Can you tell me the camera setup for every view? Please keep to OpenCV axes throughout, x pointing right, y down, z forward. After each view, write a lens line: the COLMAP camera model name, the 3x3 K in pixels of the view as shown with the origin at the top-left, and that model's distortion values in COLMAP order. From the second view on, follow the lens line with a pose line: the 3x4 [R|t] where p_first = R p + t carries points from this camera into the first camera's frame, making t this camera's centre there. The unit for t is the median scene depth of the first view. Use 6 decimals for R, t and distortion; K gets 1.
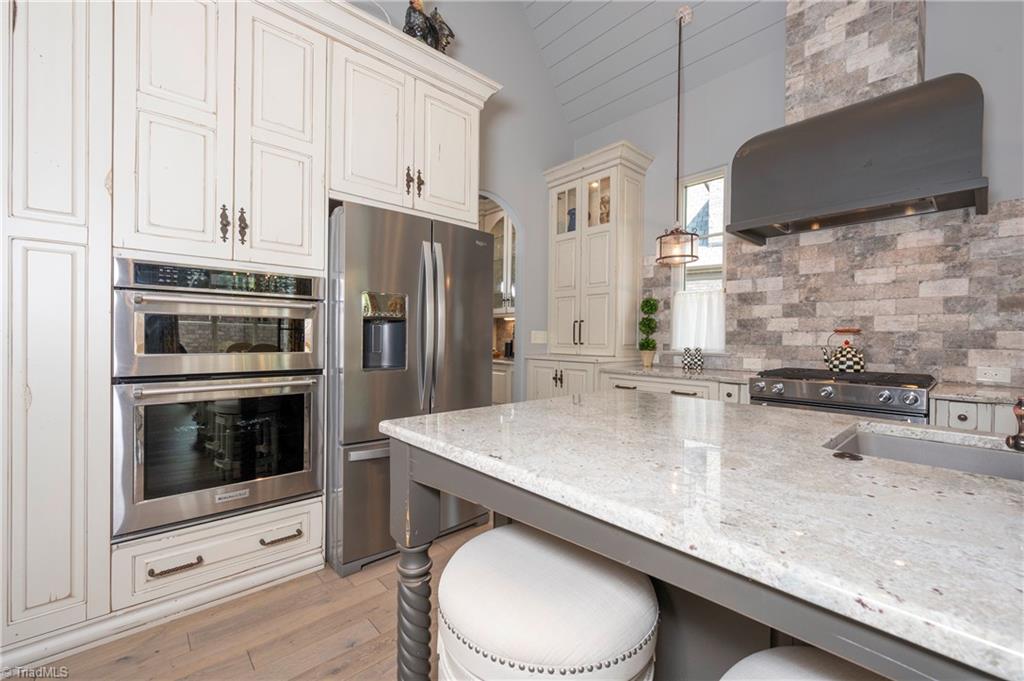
lens RADIAL K [[419.2, 0, 509.1], [0, 419.2, 340.8], [0, 0, 1]] dist [-0.003426, 0.000845]
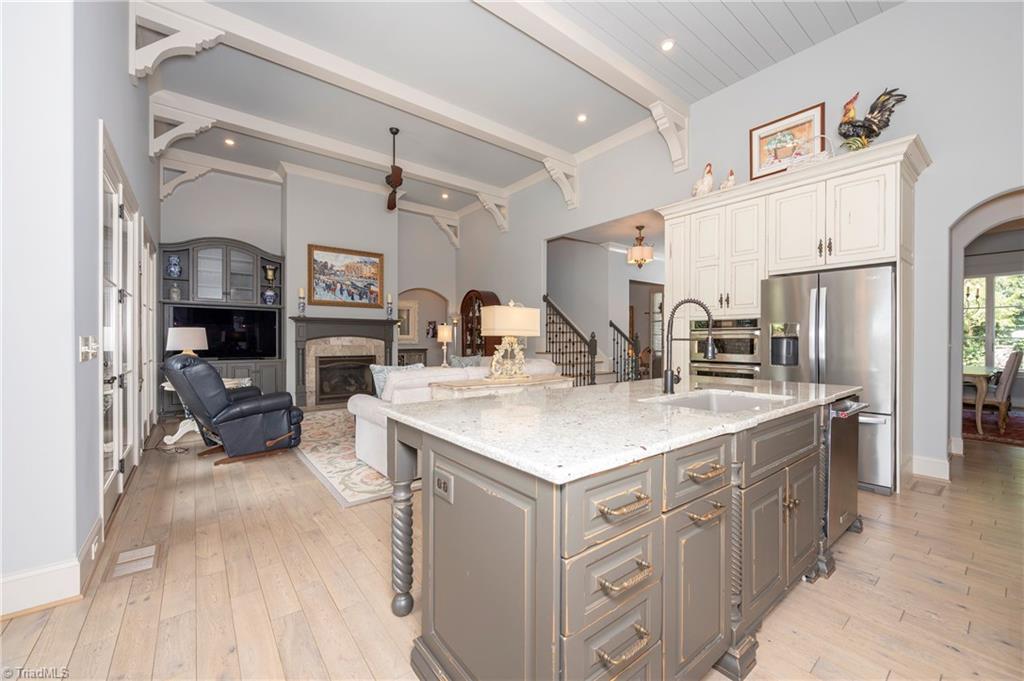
lens RADIAL K [[407.1, 0, 513.6], [0, 407.1, 340.8], [0, 0, 1]] dist [-0.002574, -0.000114]
pose [[-0.054090, -0.008499, -0.998500, 1.218694], [-0.009125, 0.999926, -0.008017, -0.010721], [0.998494, 0.008678, -0.054164, -0.061898]]
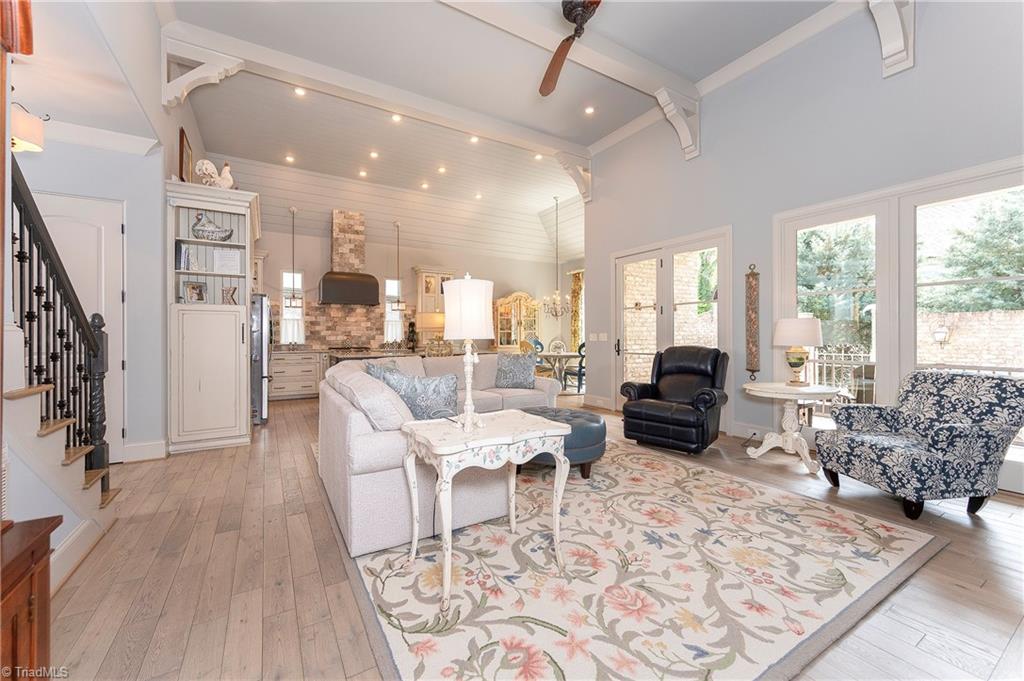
lens RADIAL K [[407.1, 0, 509.6], [0, 407.1, 336.9], [0, 0, 1]] dist [-0.002574, -0.000114]
pose [[0.178383, -0.014695, 0.983851, -2.179226], [0.012180, 0.999845, 0.012725, -0.038239], [-0.983886, 0.009713, 0.178535, -0.870815]]
